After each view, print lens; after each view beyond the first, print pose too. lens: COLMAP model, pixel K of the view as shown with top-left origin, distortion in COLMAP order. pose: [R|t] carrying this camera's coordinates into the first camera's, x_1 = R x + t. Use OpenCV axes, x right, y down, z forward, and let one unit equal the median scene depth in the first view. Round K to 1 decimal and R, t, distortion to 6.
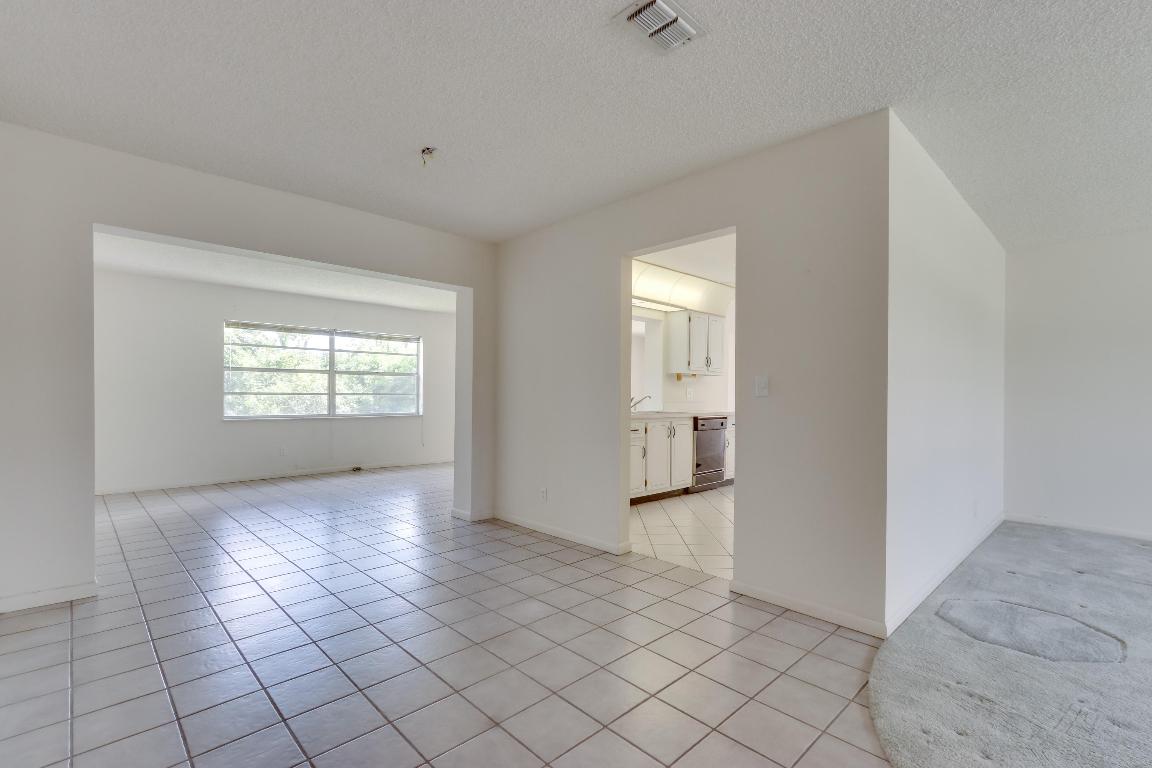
lens RADIAL K [[524.6, 0, 584.2], [0, 524.6, 384.1], [0, 0, 1]] dist [-0.004336, 0.005189]
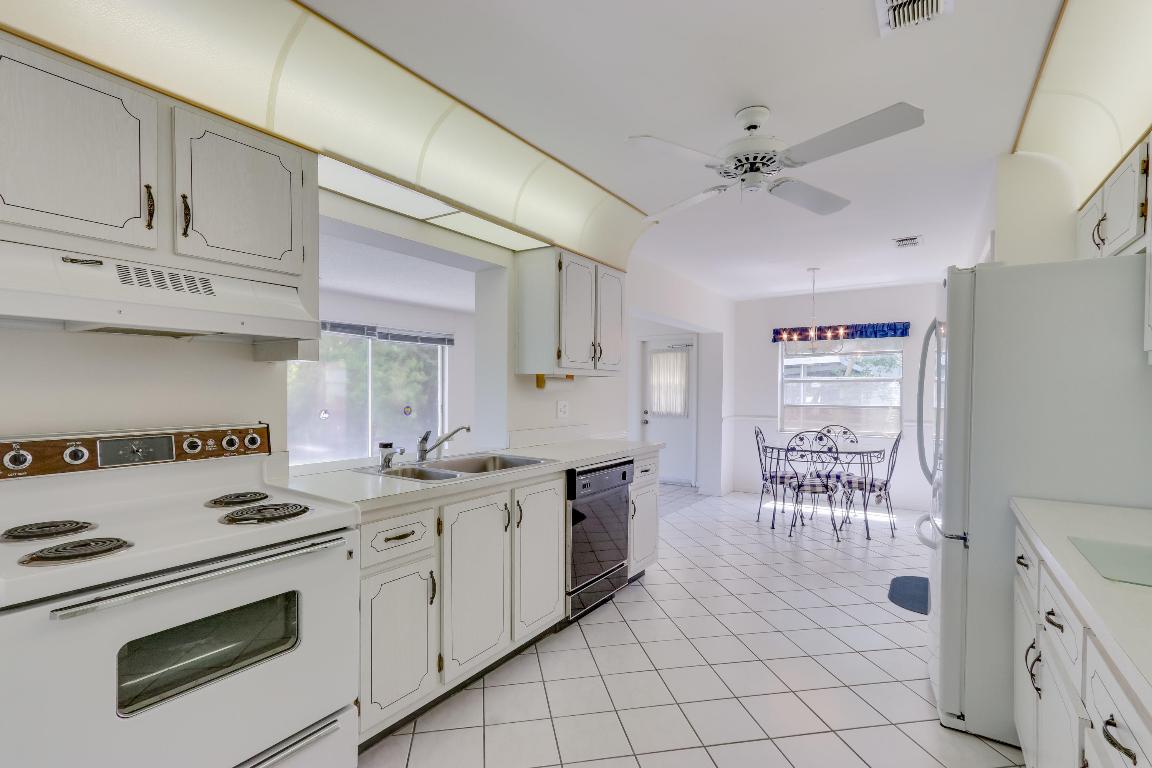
lens RADIAL K [[524.6, 0, 574.3], [0, 524.6, 405.8], [0, 0, 1]] dist [-0.004336, 0.005189]
pose [[0.980856, -0.013909, 0.194237, 0.119906], [0.004881, 0.998889, 0.046881, -0.014287], [-0.194673, -0.045035, 0.979834, 0.520731]]
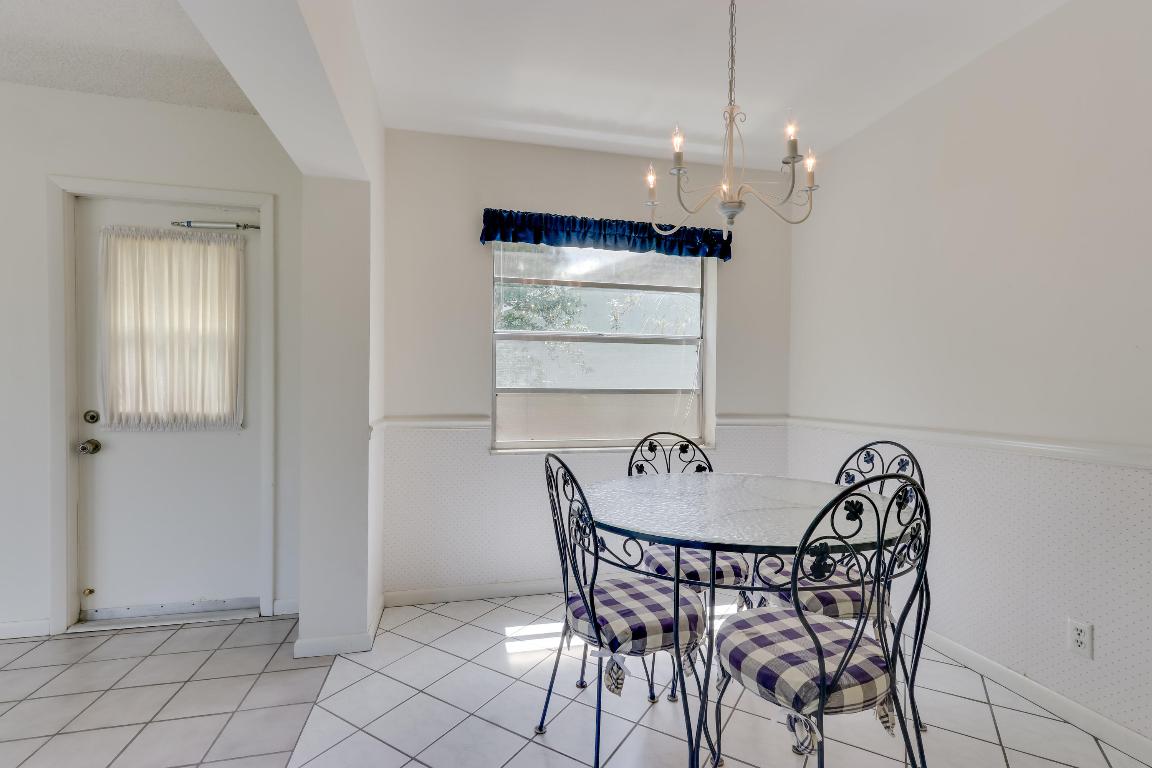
lens RADIAL K [[524.6, 0, 586.4], [0, 524.6, 392.8], [0, 0, 1]] dist [-0.004336, 0.005189]
pose [[0.507089, -0.021205, 0.861633, 0.366416], [-0.015720, 0.999303, 0.033844, 0.021275], [-0.861750, -0.030707, 0.506403, 1.155702]]
